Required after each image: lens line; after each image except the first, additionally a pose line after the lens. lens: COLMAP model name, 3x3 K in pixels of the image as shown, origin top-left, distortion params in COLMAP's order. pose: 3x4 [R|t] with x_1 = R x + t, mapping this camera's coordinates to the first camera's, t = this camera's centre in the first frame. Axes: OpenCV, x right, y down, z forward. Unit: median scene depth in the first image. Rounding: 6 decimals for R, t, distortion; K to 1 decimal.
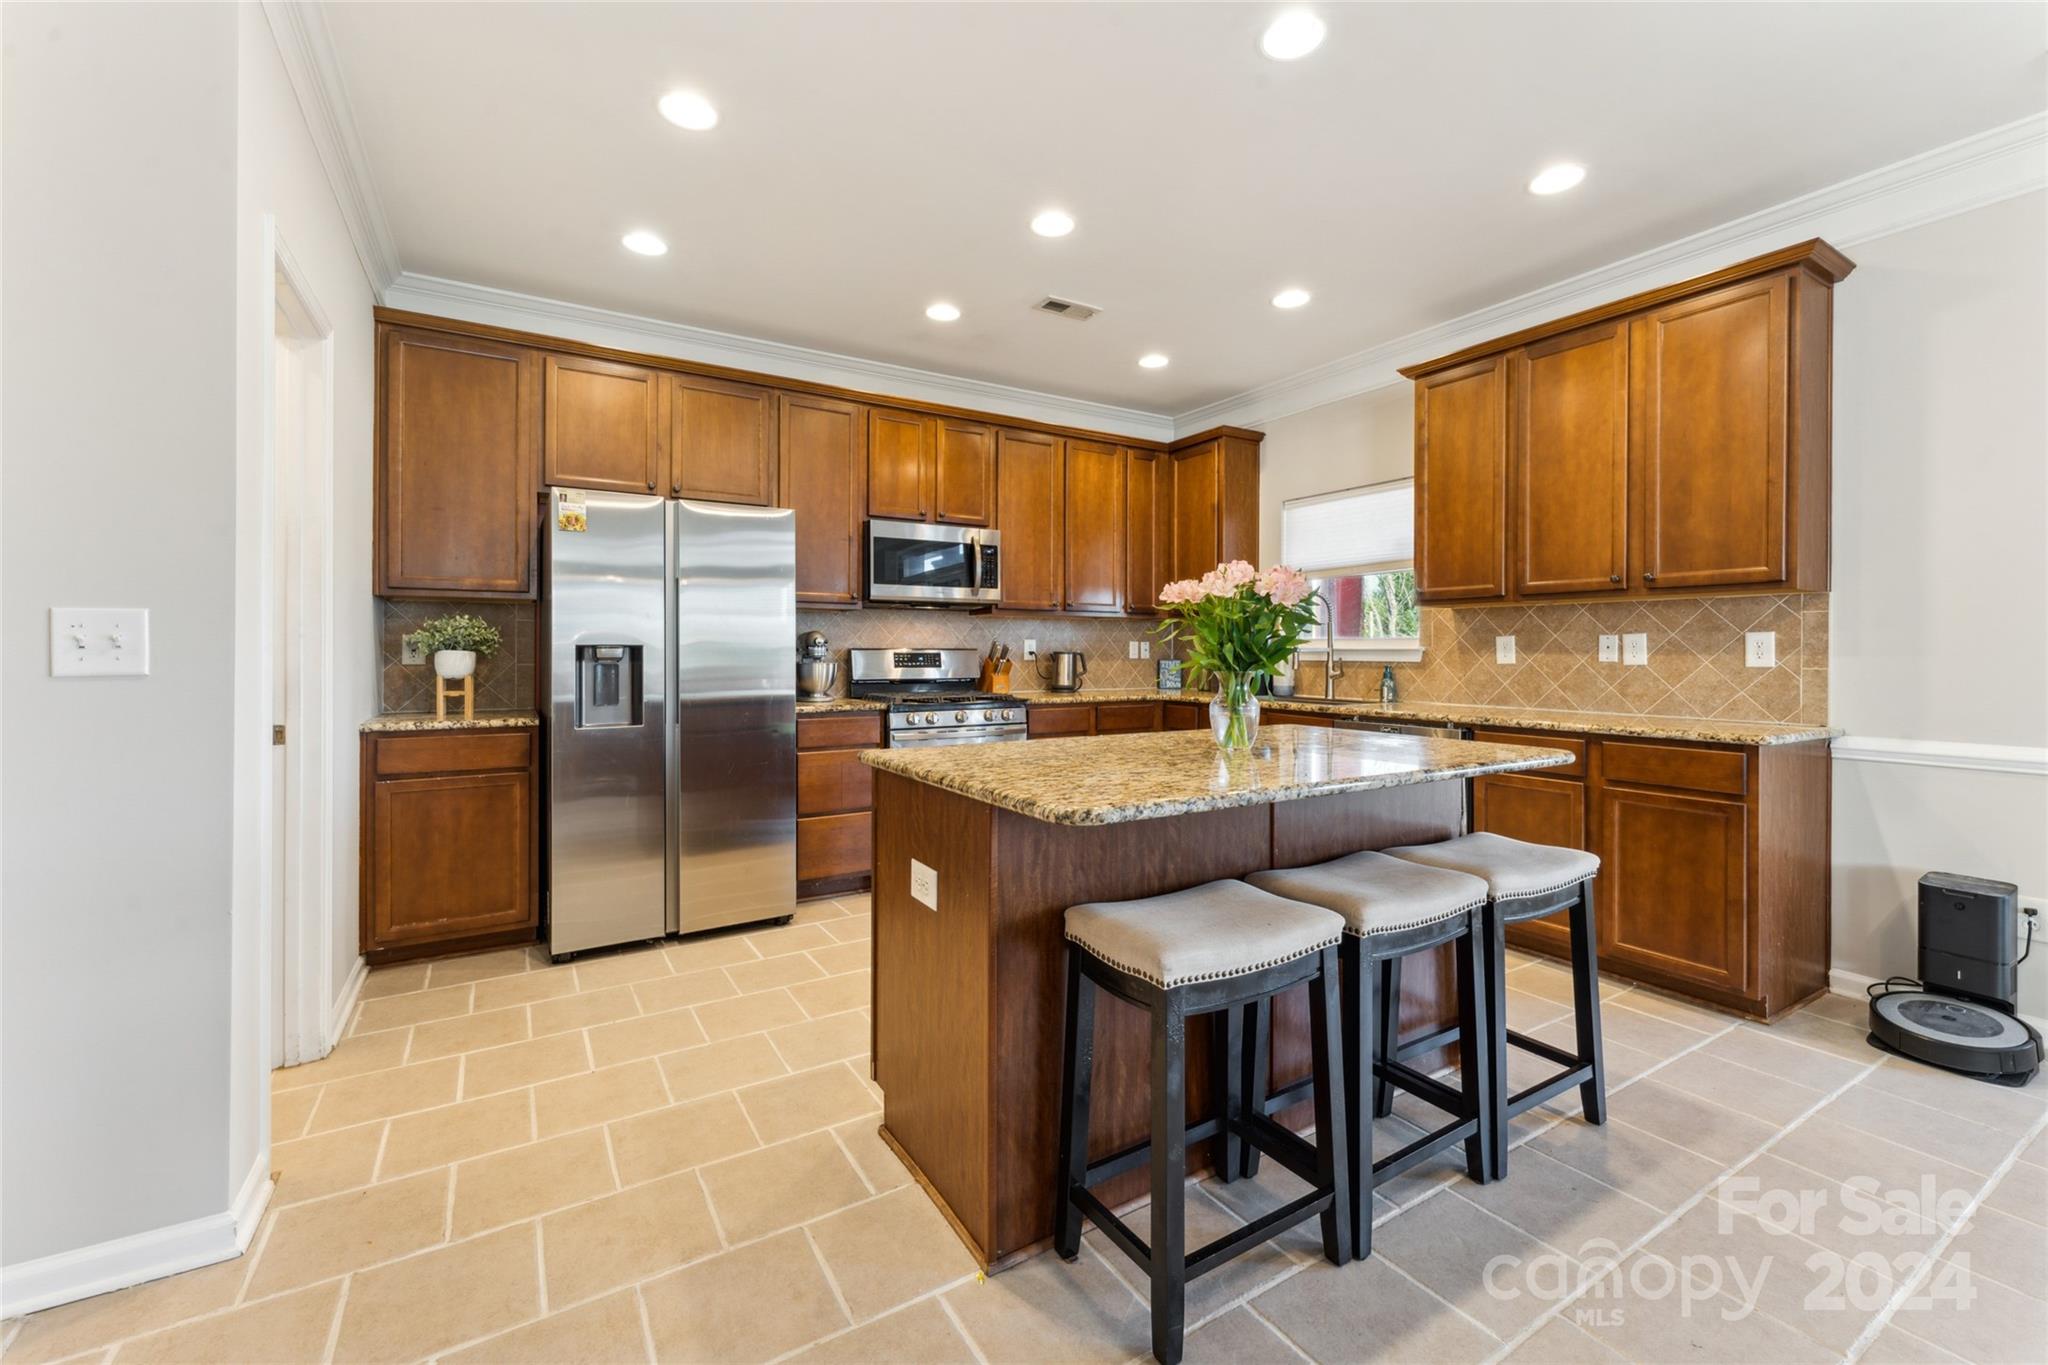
lens RADIAL K [[839.9, 0, 1024.9], [0, 839.9, 649.9], [0, 0, 1]] dist [0.000725, 0.000100]
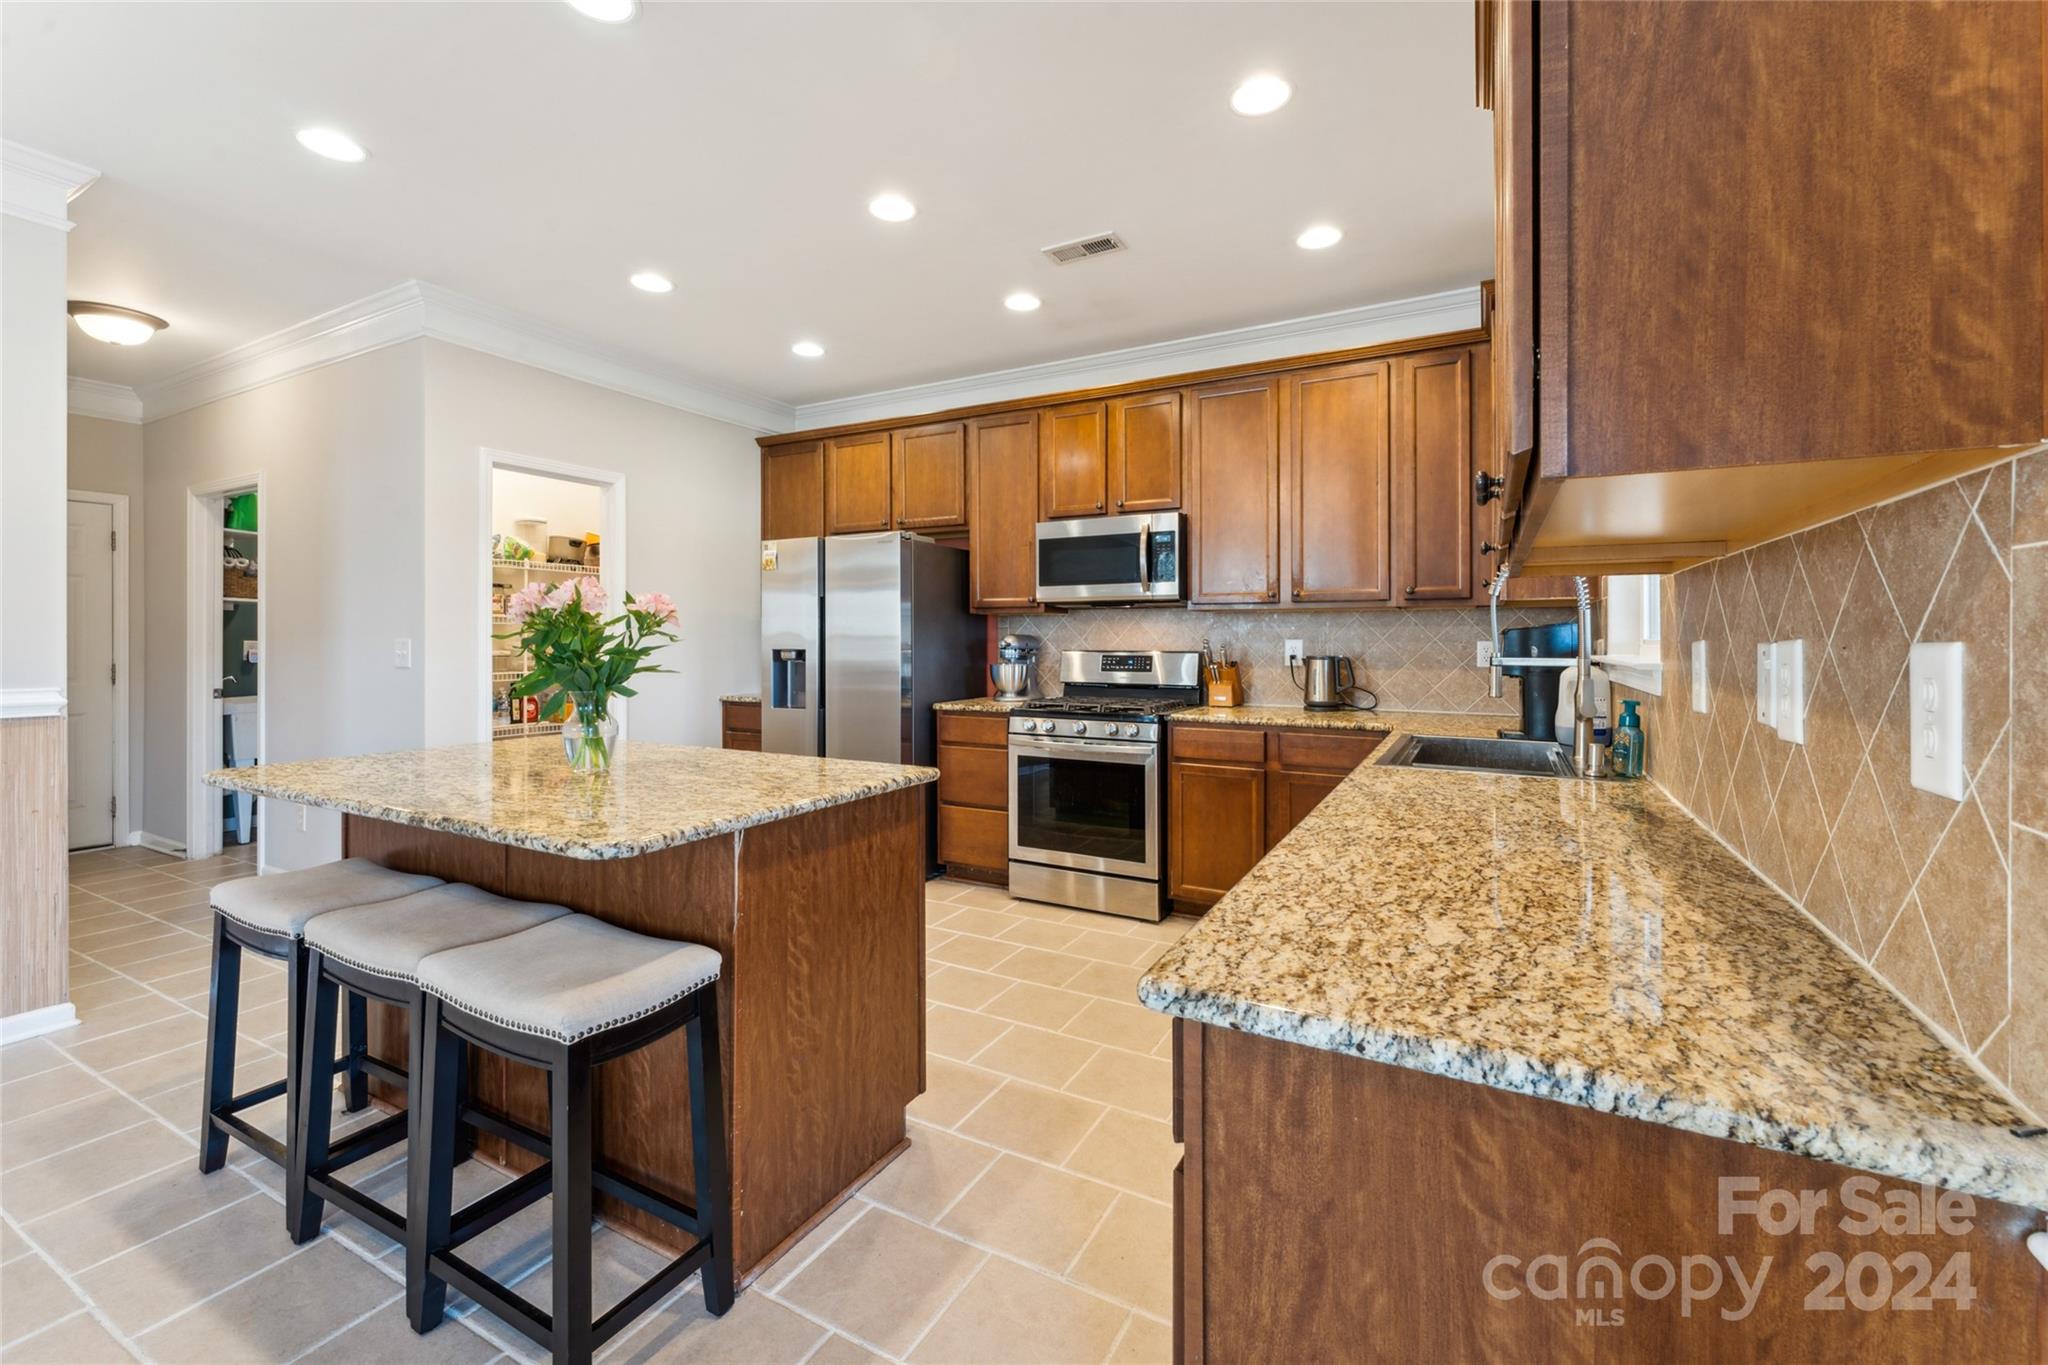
lens RADIAL K [[849.7, 0, 1027.1], [0, 849.7, 634.8], [0, 0, 1]] dist [-0.001380, -0.000320]
pose [[0.503239, -0.005901, -0.864127, 0.815819], [0.002946, 0.999983, -0.005113, -0.019573], [0.864142, 0.000027, 0.503248, 0.569240]]
